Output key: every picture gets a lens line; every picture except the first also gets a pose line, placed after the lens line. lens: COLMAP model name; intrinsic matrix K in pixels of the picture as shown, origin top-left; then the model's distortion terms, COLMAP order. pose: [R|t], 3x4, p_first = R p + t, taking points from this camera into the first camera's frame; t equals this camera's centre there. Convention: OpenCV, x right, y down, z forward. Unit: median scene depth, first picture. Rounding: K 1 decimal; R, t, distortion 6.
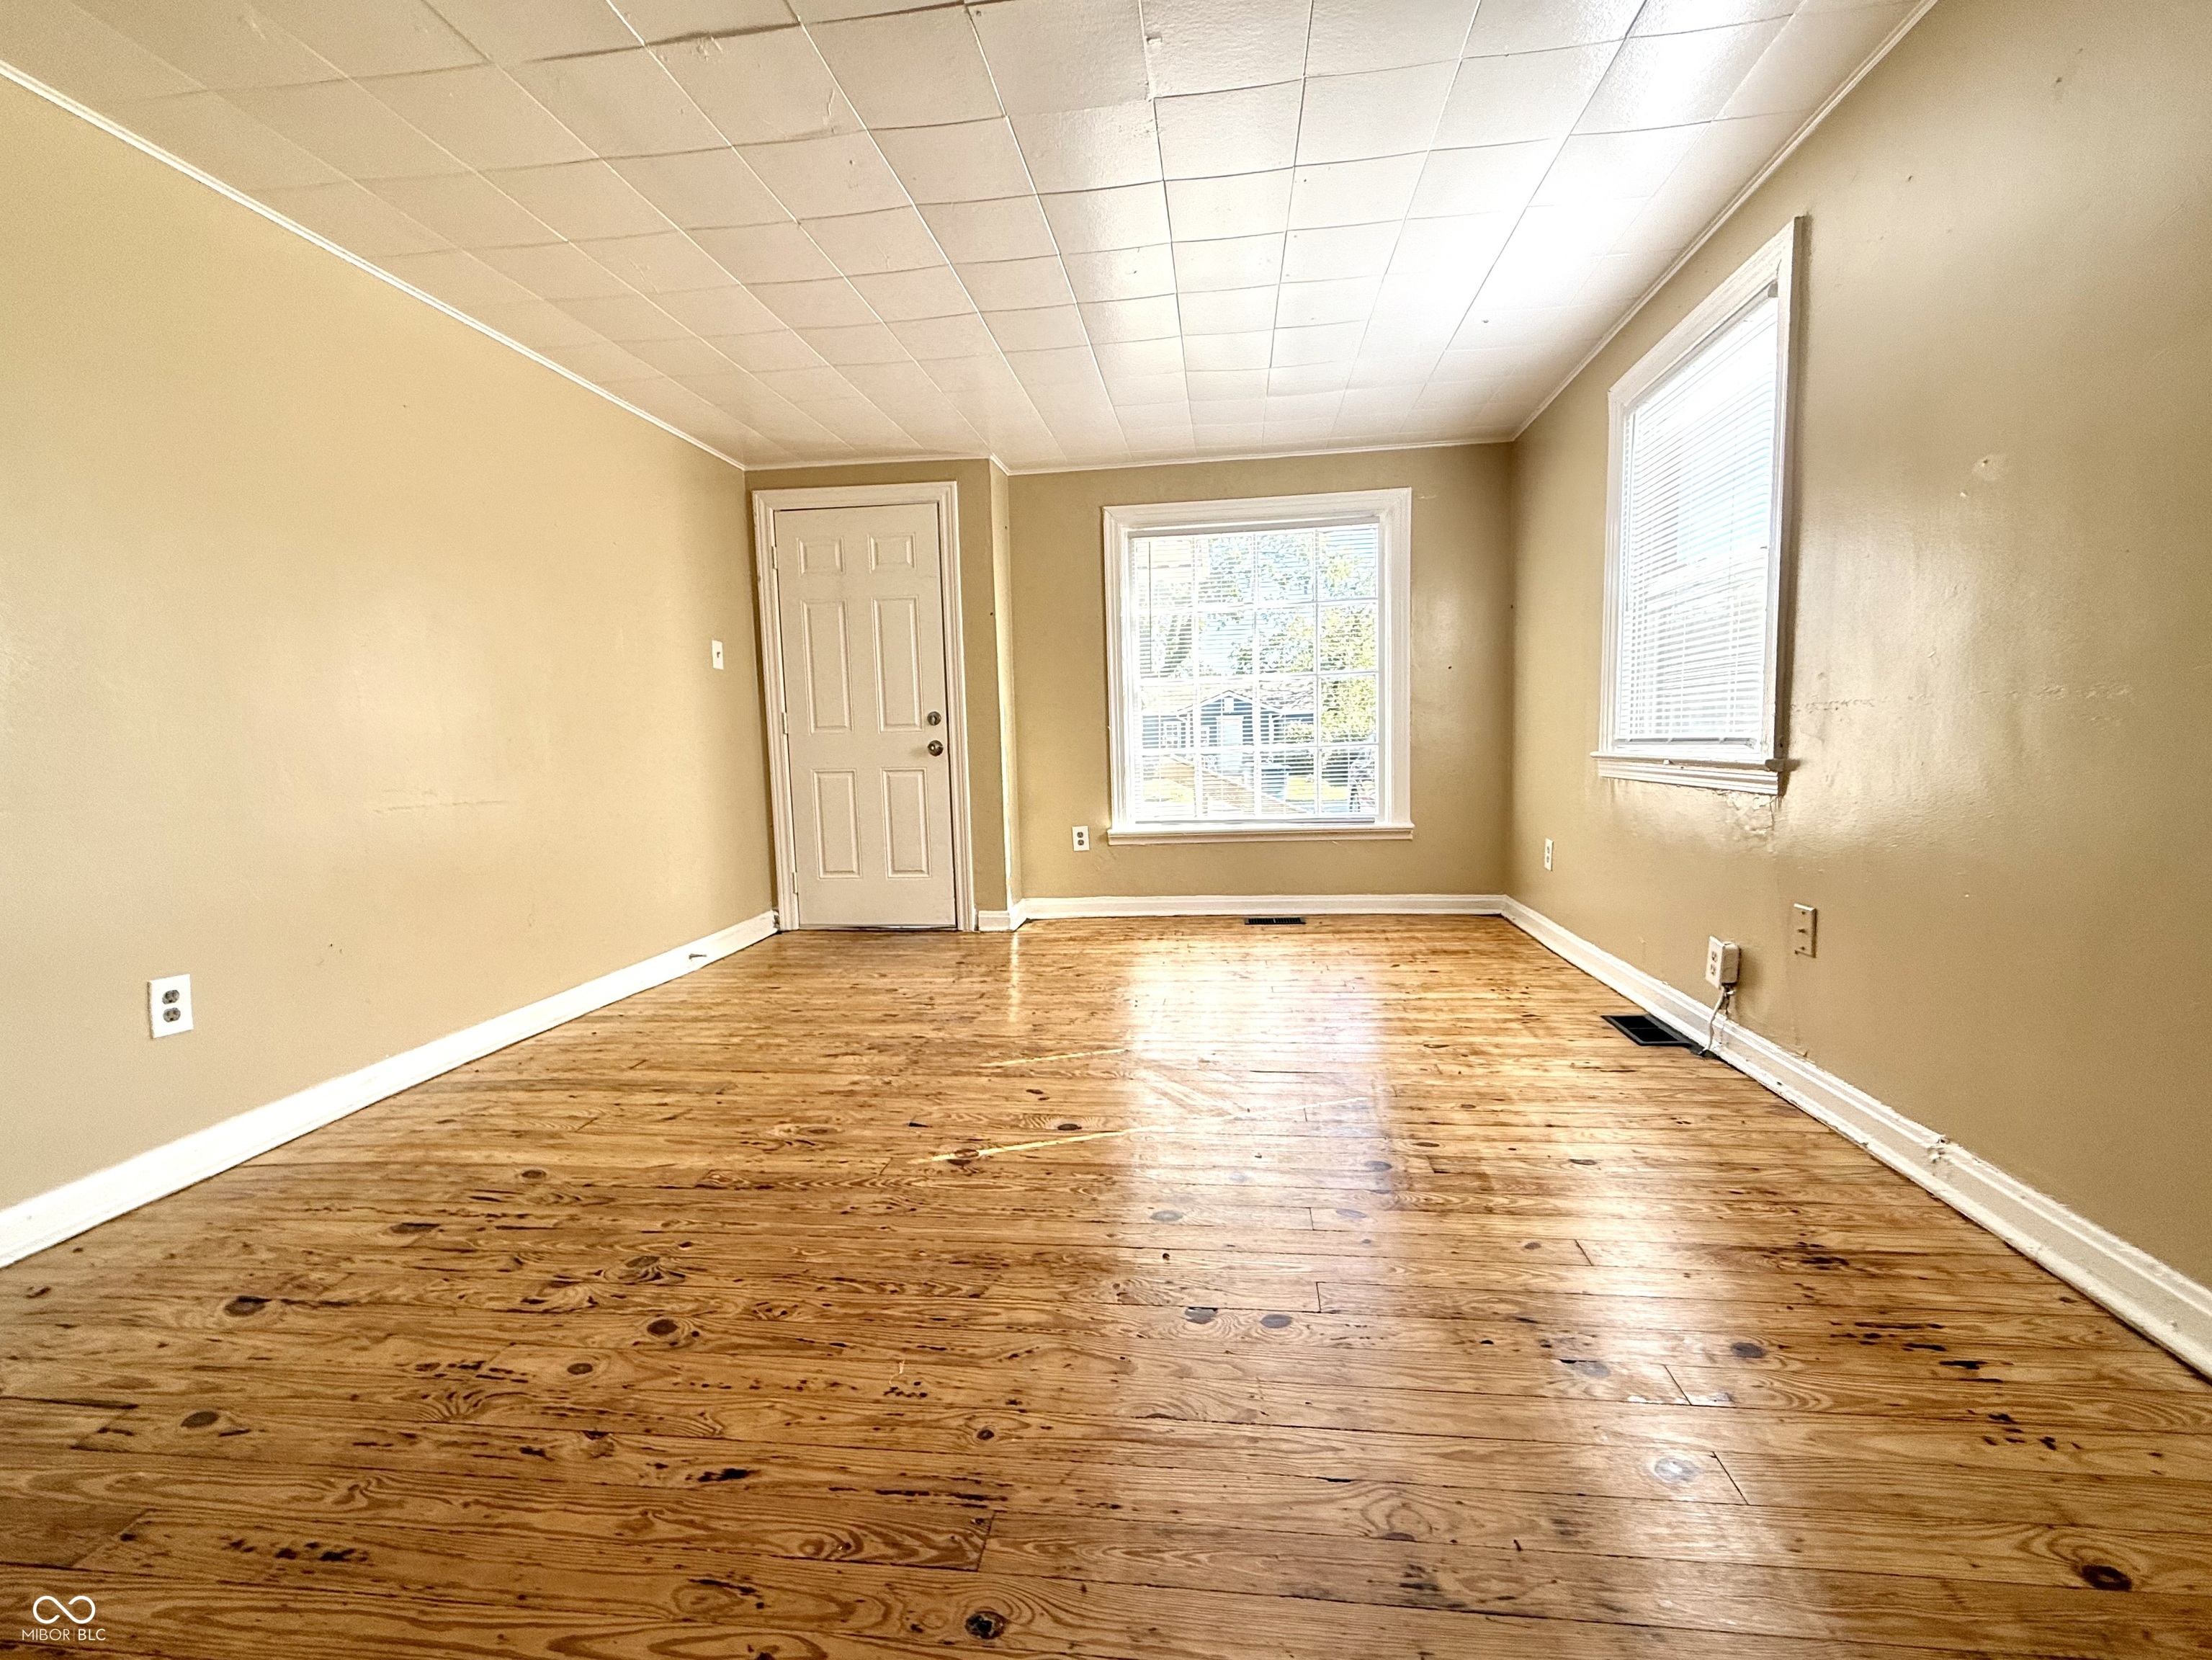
lens RADIAL K [[943.8, 0, 1121.0], [0, 943.8, 829.1], [0, 0, 1]] dist [0.000171, 0.000035]
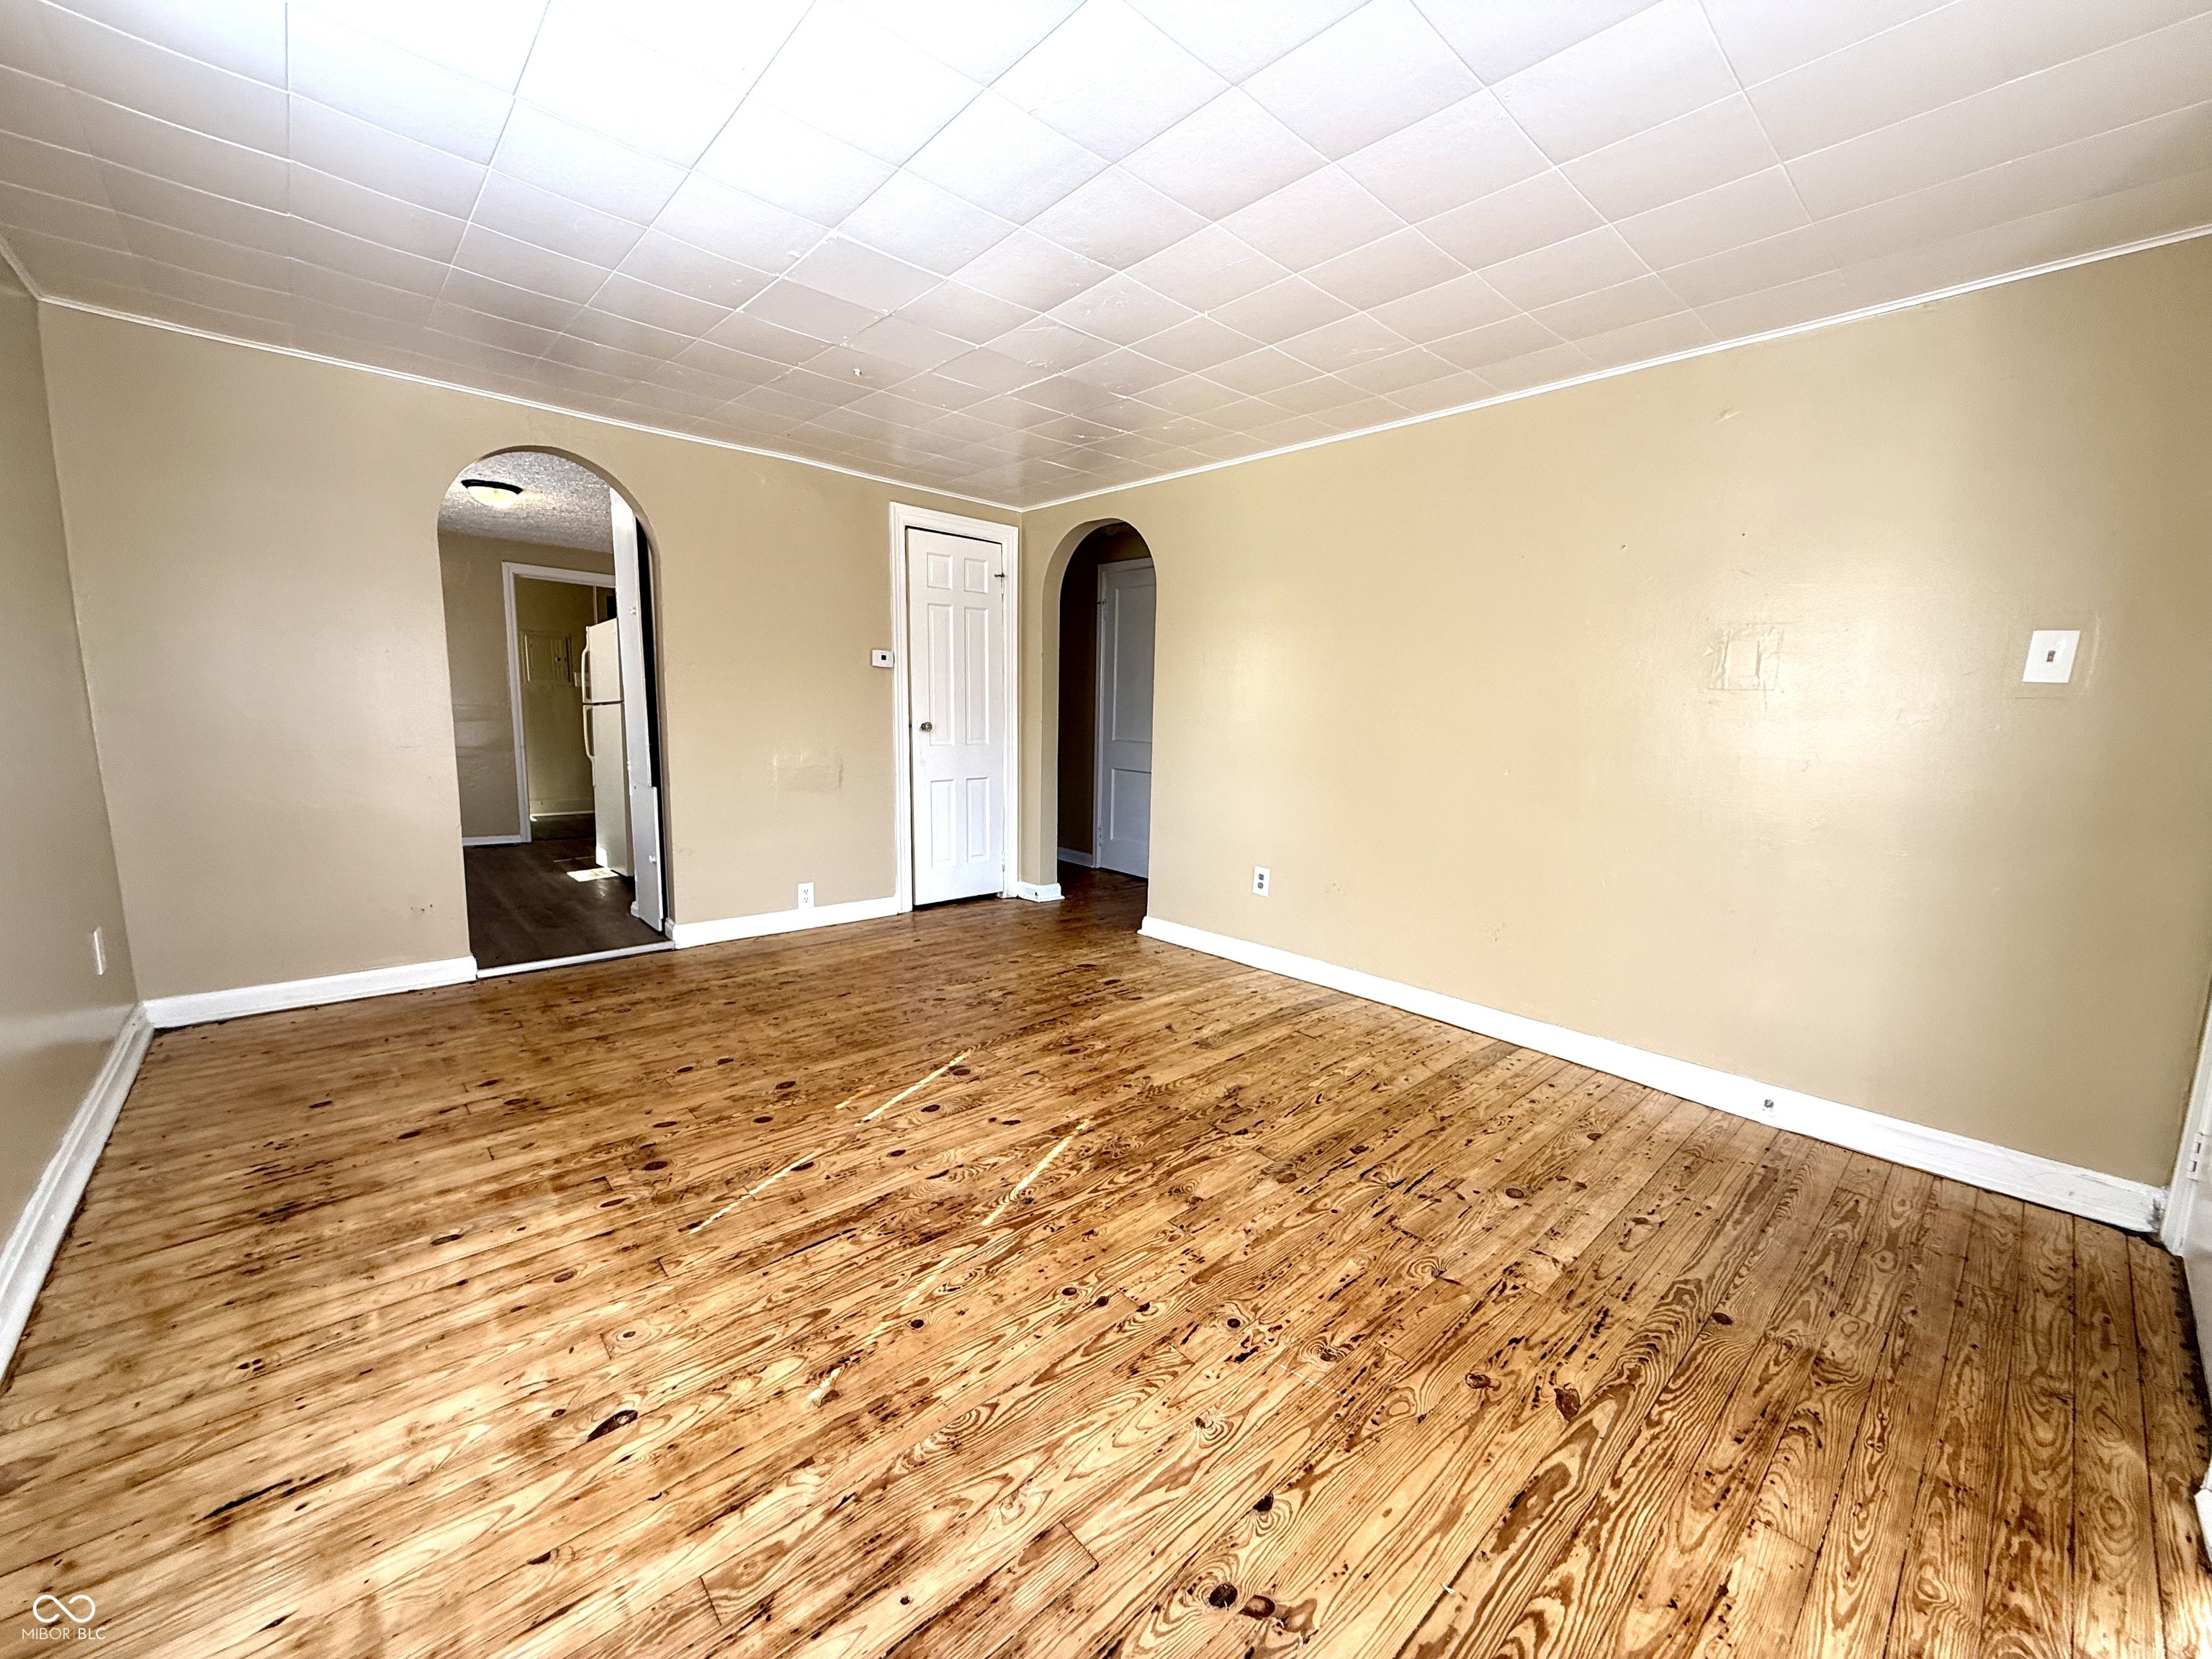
lens RADIAL K [[879.2, 0, 1107.1], [0, 879.2, 826.5], [0, 0, 1]] dist [0.000186, 0.000072]
pose [[-0.656292, 0.114847, -0.745715, 0.528211], [-0.080614, 0.972017, 0.220647, -0.270399], [0.750188, 0.204924, -0.628669, 1.589022]]
